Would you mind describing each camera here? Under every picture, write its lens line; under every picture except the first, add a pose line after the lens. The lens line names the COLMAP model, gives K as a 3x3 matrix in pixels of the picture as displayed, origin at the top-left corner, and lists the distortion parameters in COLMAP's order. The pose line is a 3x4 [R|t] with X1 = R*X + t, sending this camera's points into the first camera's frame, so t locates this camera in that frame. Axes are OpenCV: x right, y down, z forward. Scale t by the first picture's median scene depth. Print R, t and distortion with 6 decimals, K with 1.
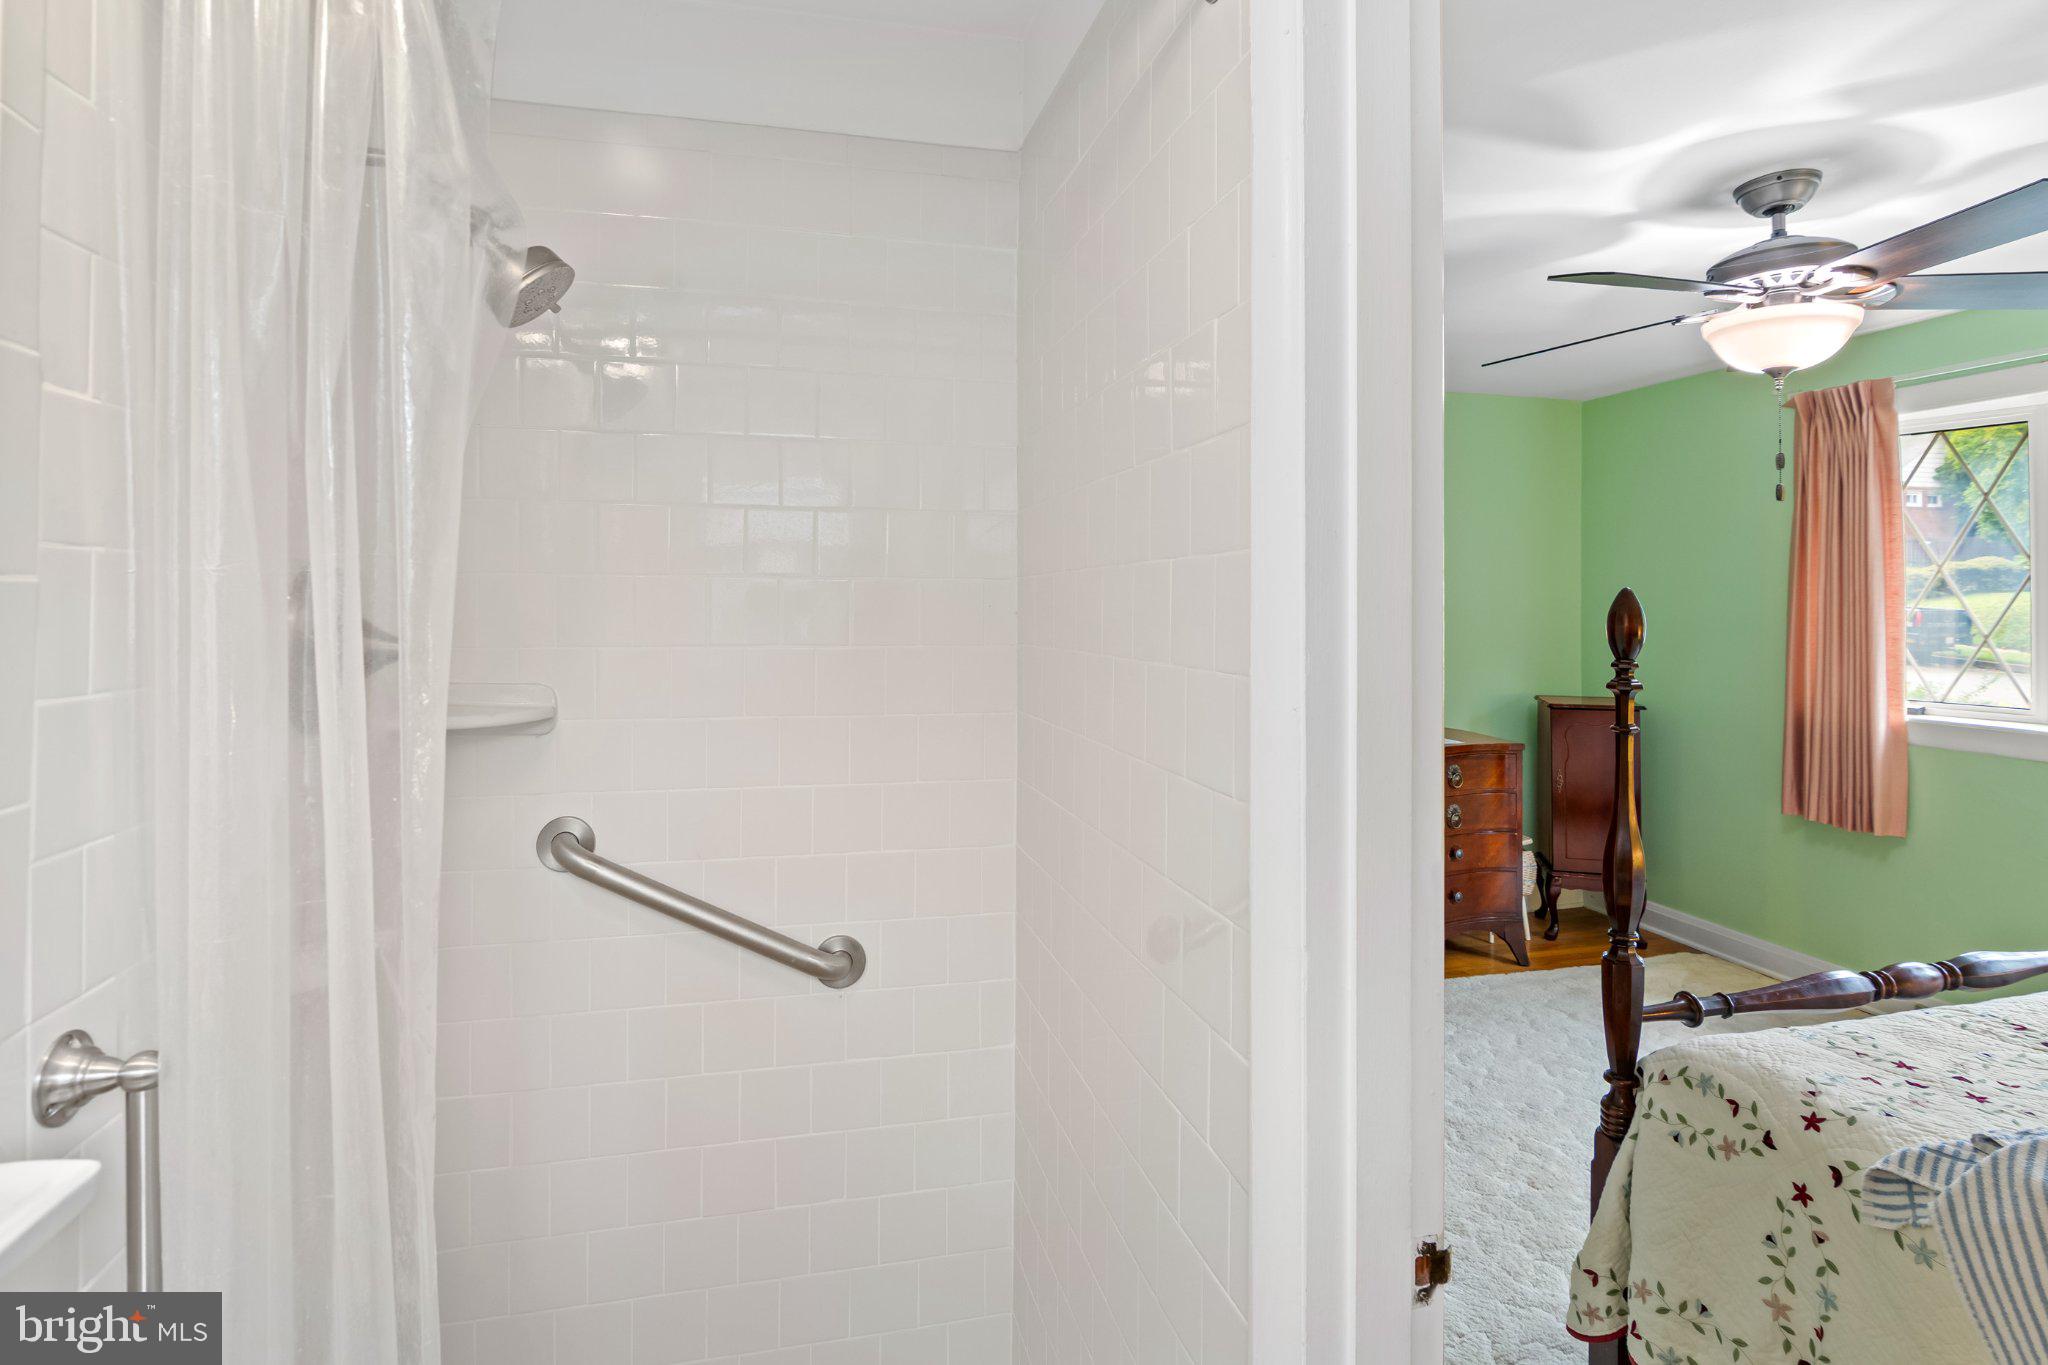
lens RADIAL K [[1056.2, 0, 1022.7], [0, 1056.2, 606.4], [0, 0, 1]] dist [-0.000317, -0.001465]
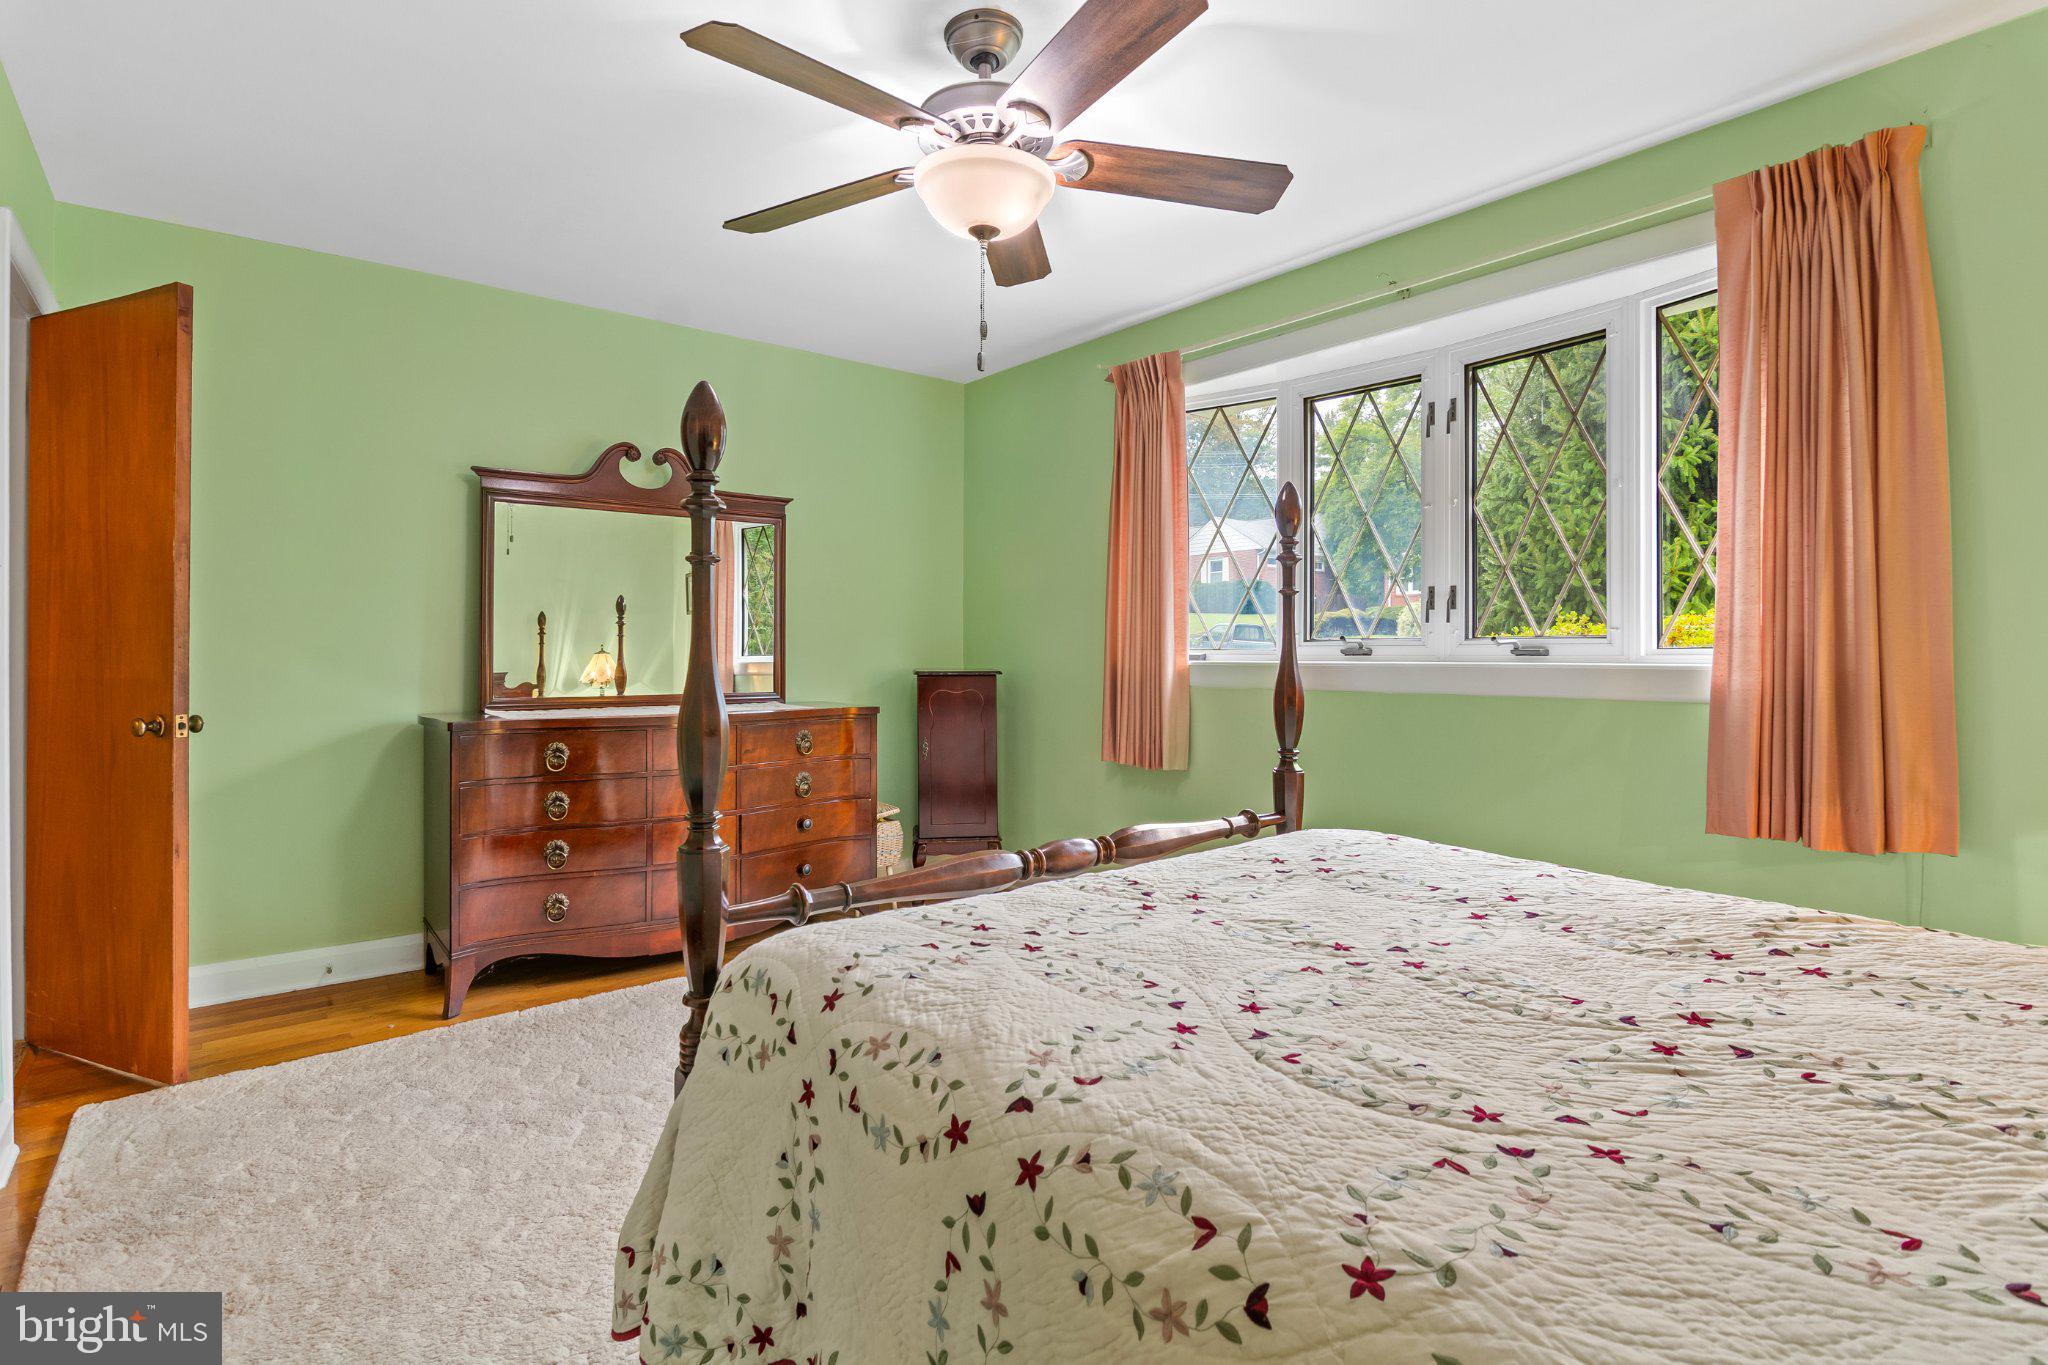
lens RADIAL K [[1021.9, 0, 1024.0], [0, 1021.9, 682.5], [0, 0, 1]] dist [0.002943, -0.000284]
pose [[0.910868, -0.016637, 0.412361, 0.450256], [0.007183, 0.999675, 0.024465, 0.183274], [-0.412634, -0.019323, 0.910692, 0.192340]]
